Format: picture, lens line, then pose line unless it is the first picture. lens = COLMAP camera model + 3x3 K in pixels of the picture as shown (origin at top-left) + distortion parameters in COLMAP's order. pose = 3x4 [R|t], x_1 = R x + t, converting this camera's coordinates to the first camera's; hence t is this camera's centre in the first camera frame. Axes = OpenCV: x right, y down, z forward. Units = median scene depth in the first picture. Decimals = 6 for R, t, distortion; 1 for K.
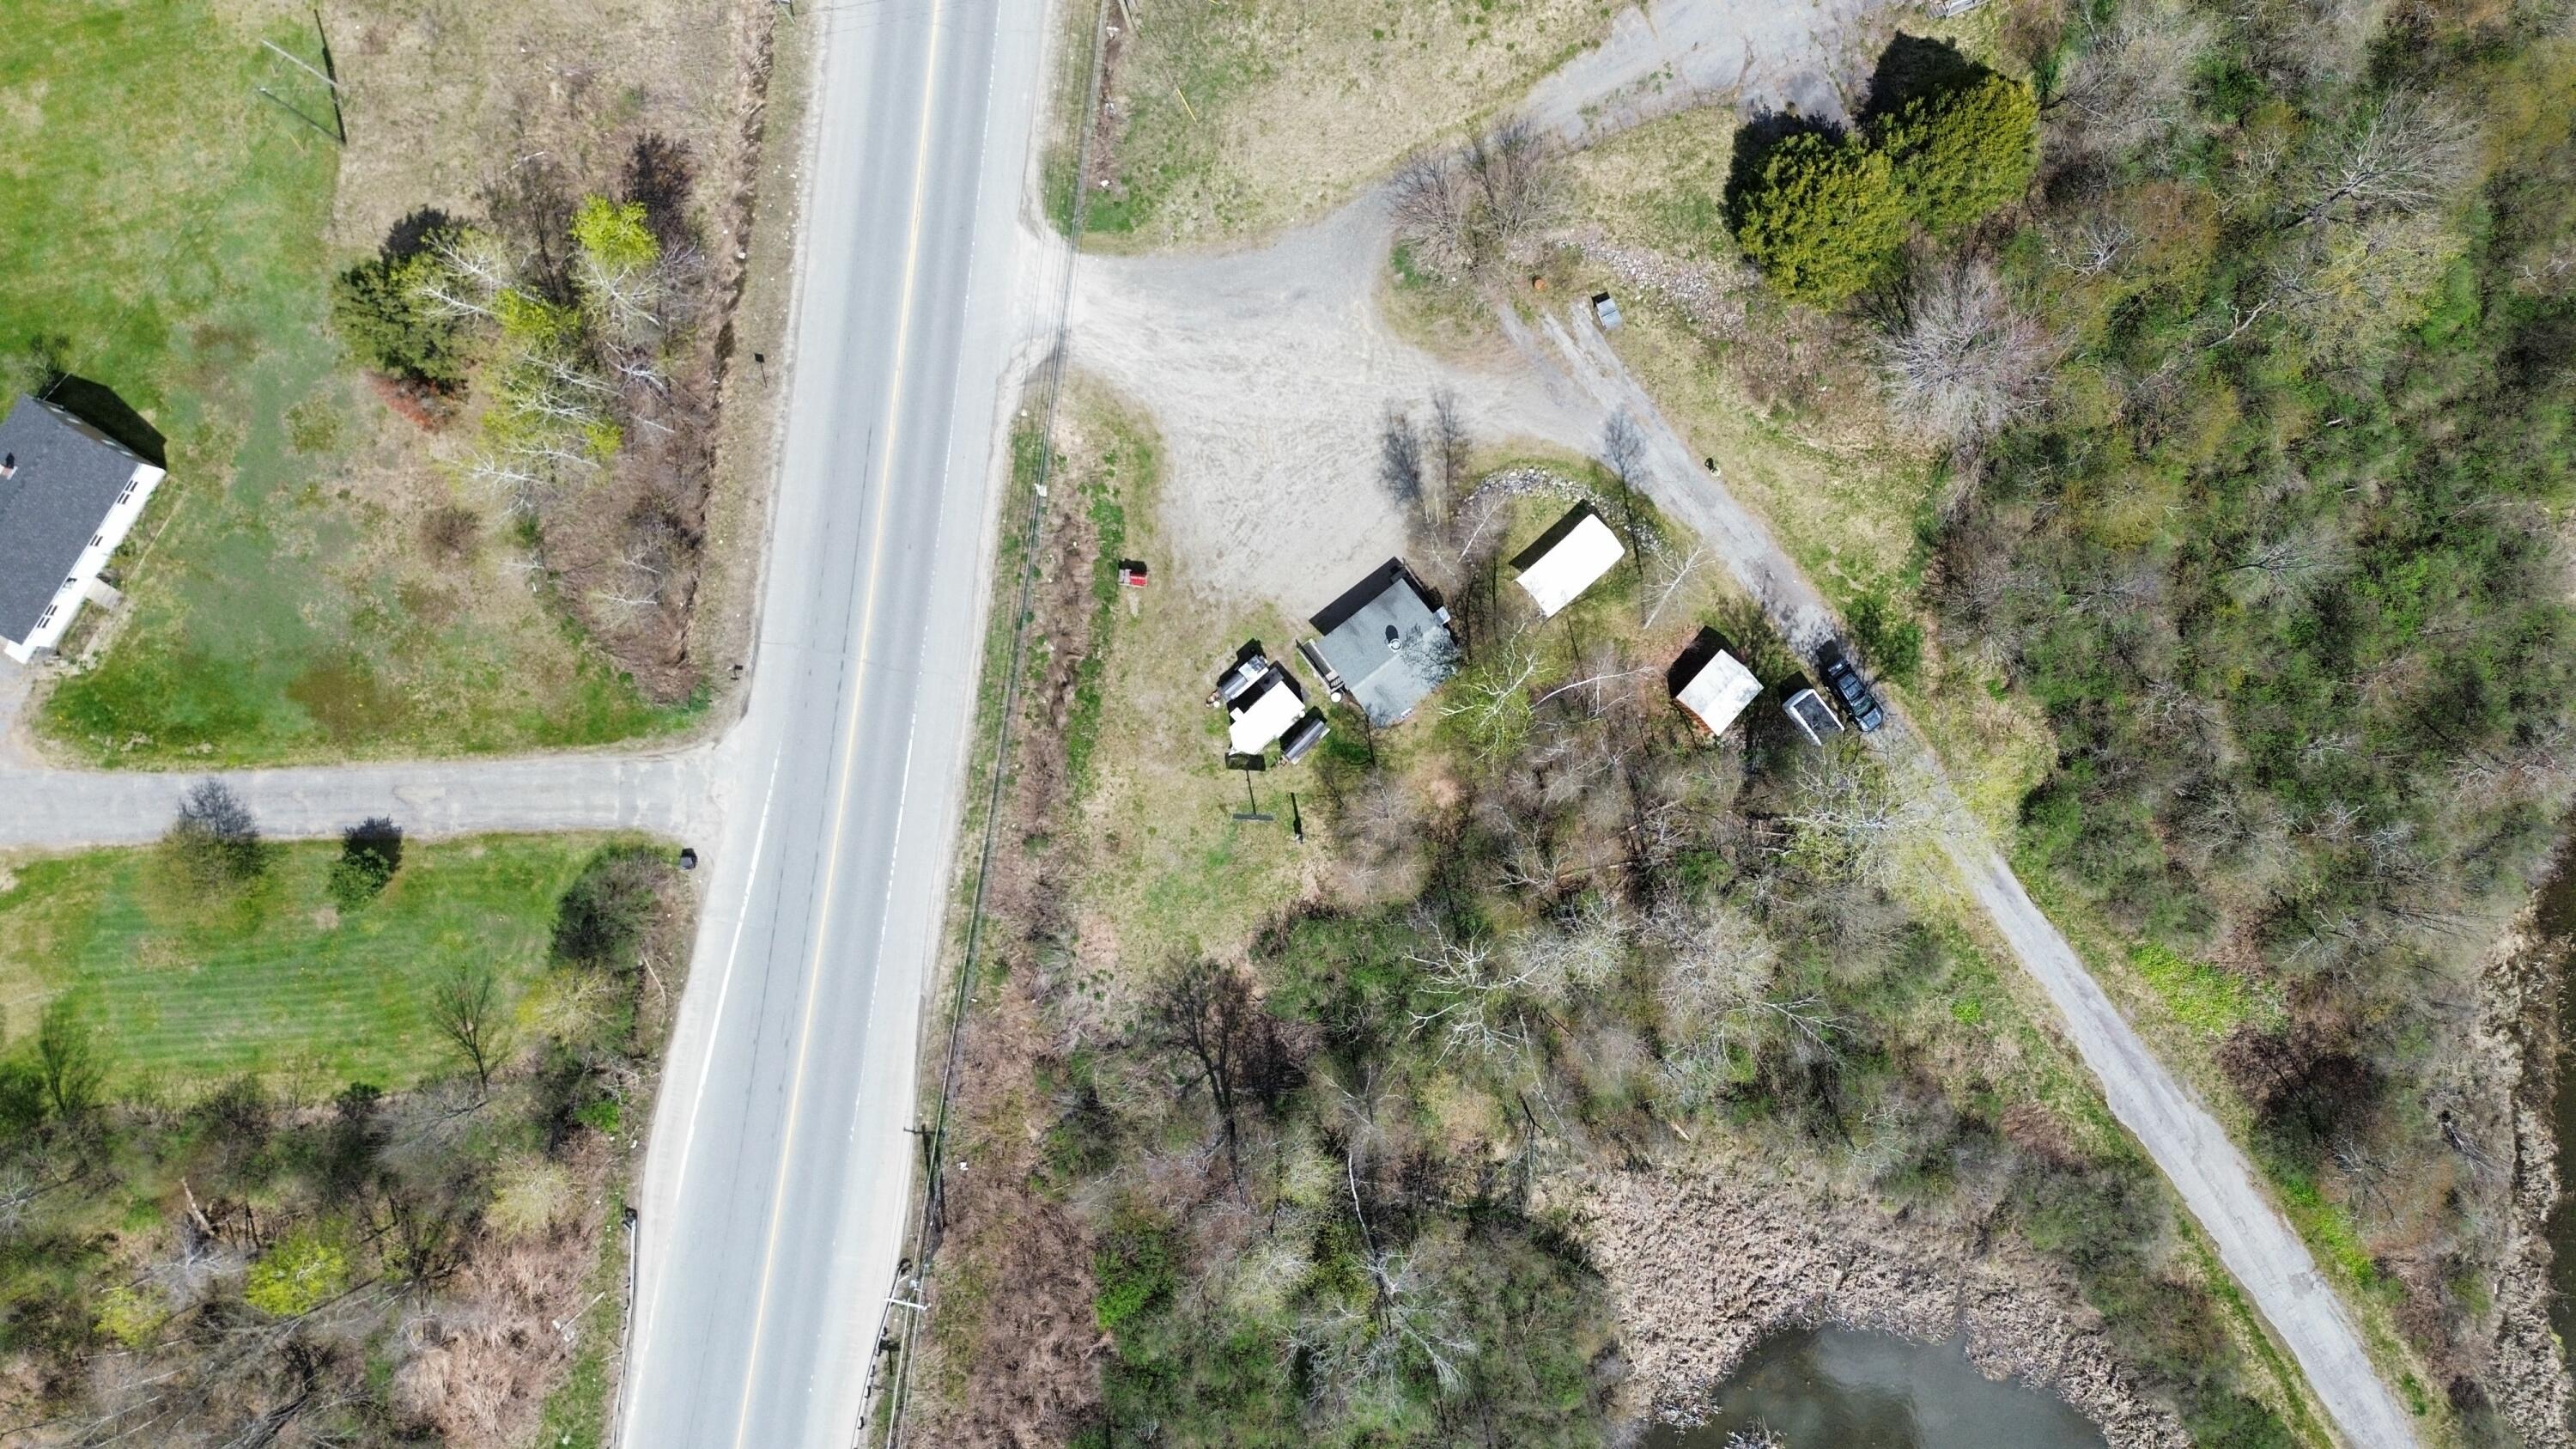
lens RADIAL K [[1784.4, 0, 1319.7], [0, 1784.4, 722.6], [0, 0, 1]] dist [0.096435, -0.082064]
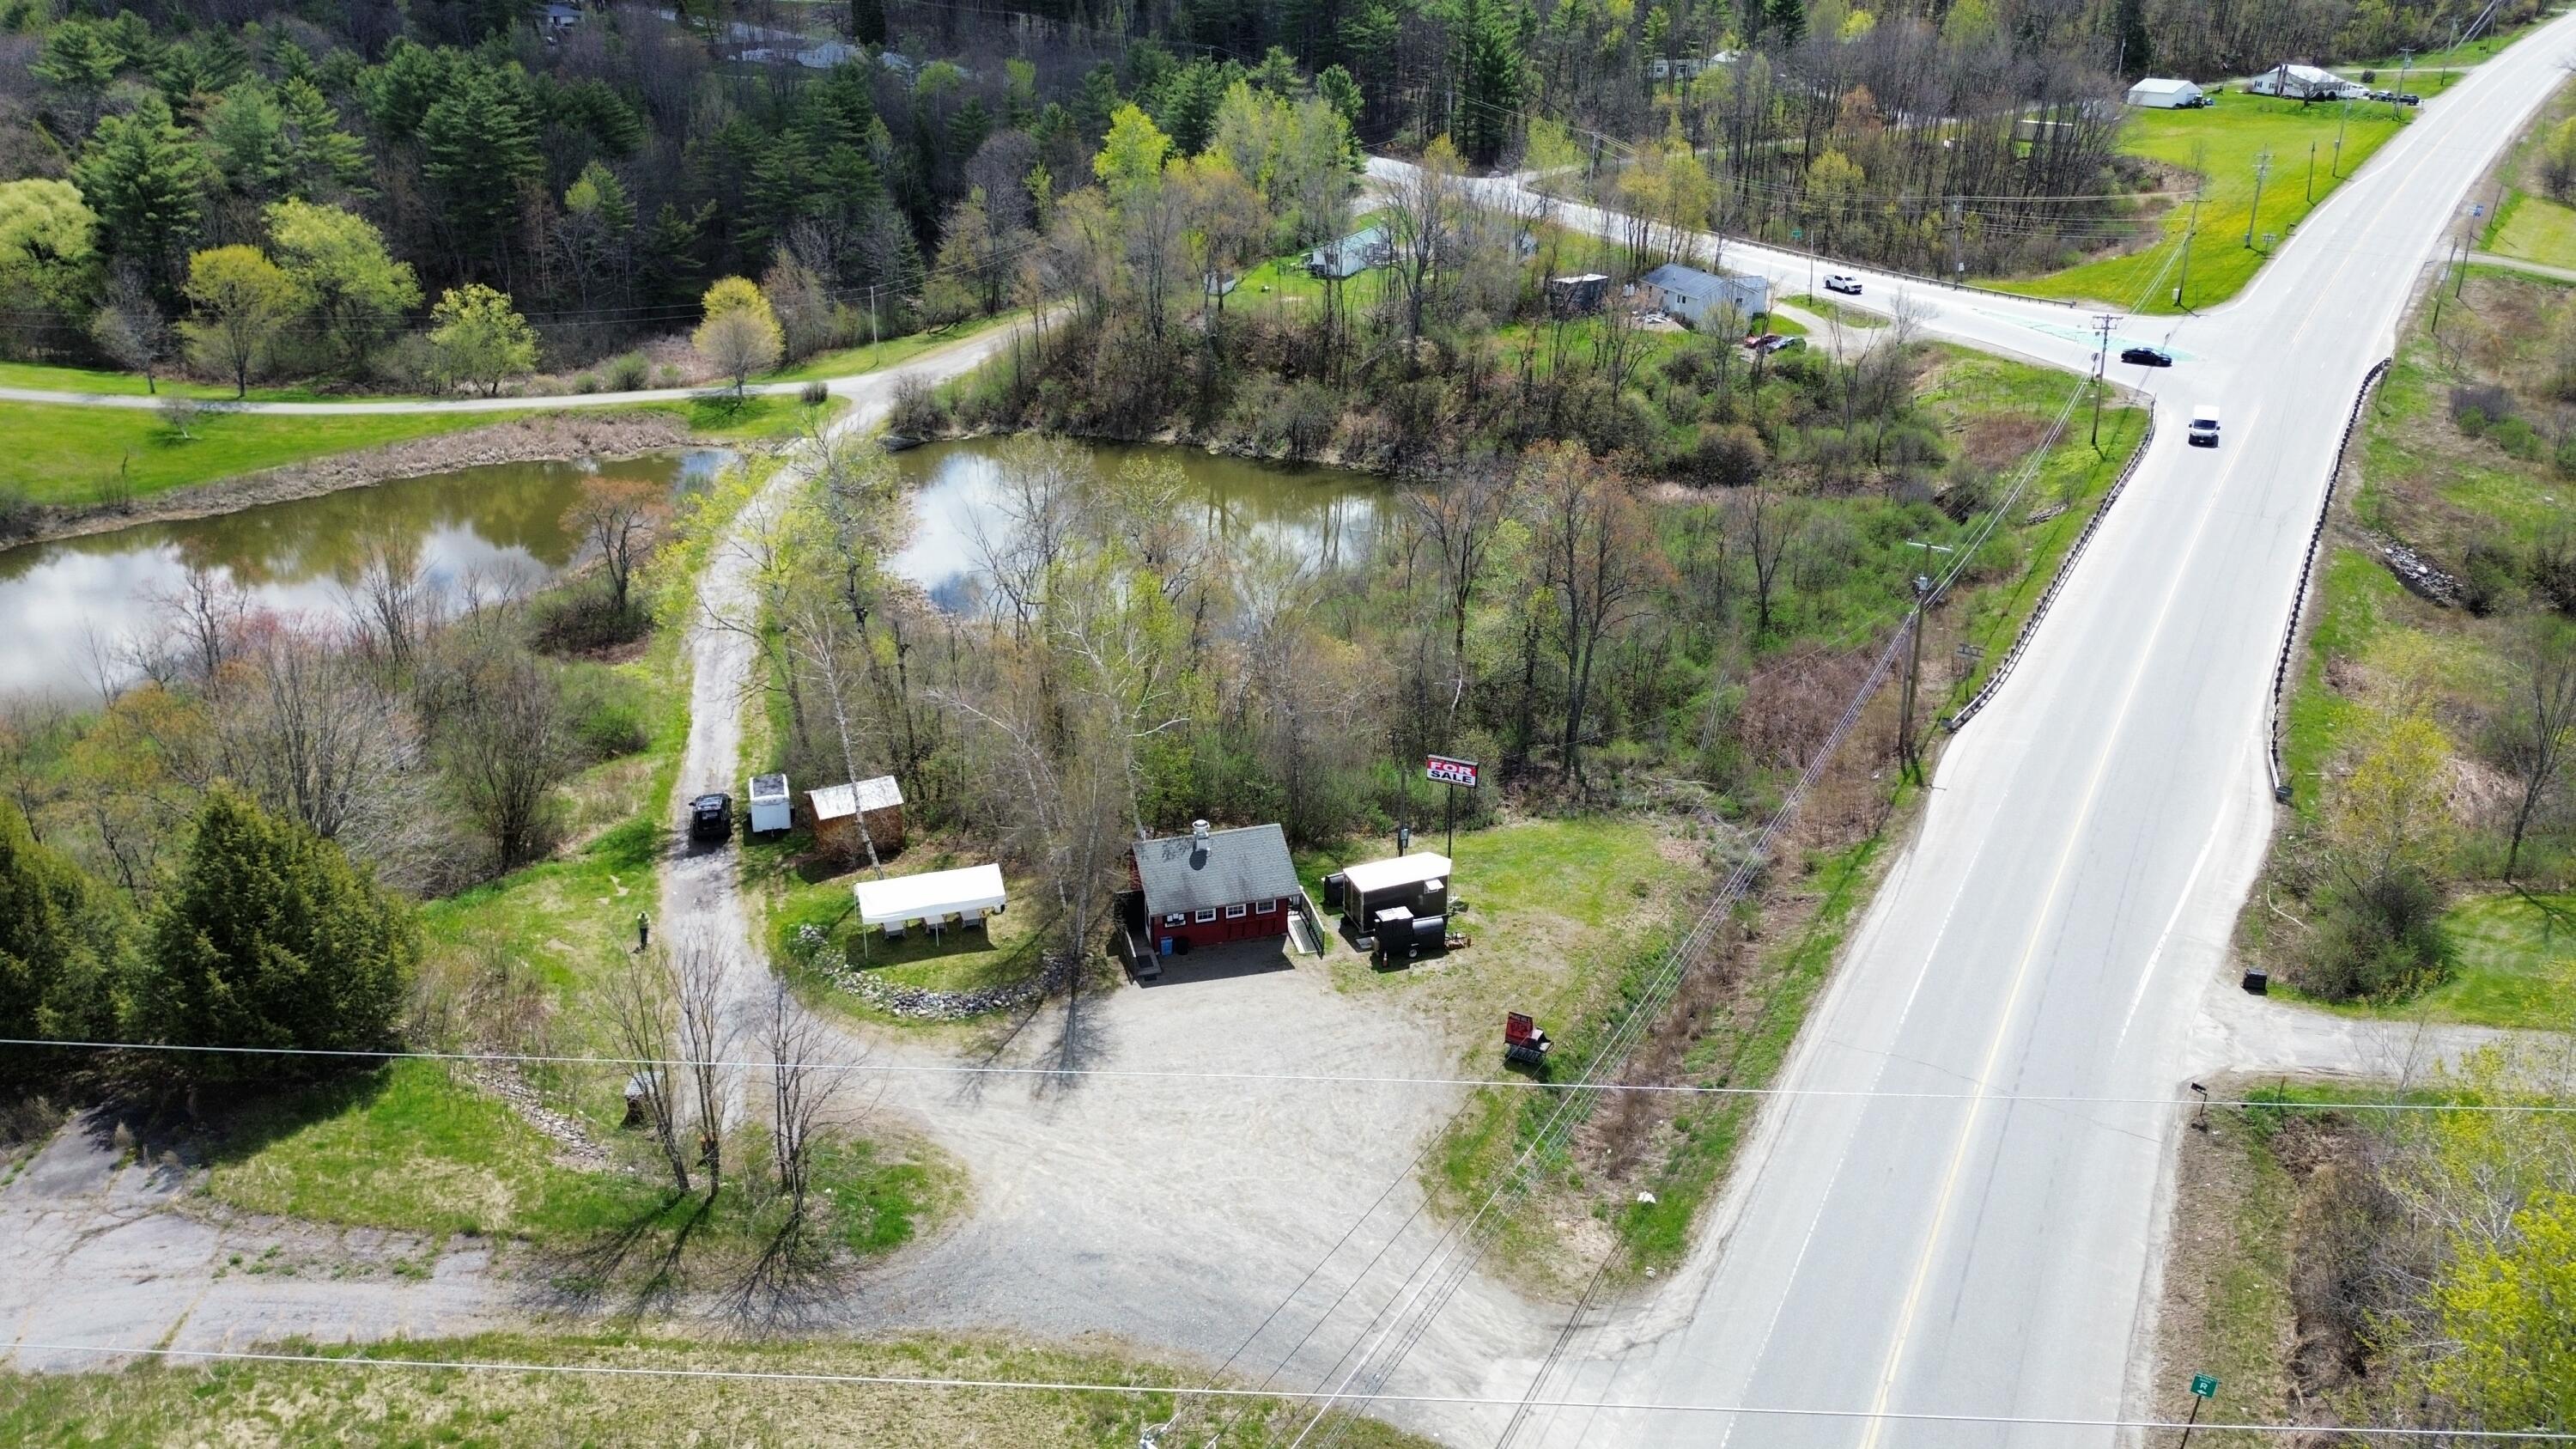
lens RADIAL K [[1784.4, 0, 1319.7], [0, 1784.4, 722.6], [0, 0, 1]] dist [0.096435, -0.082064]
pose [[-0.938001, -0.139013, 0.317538, -0.221847], [0.346519, -0.352439, 0.869317, -0.623723], [-0.008933, 0.925453, 0.378758, 0.648413]]
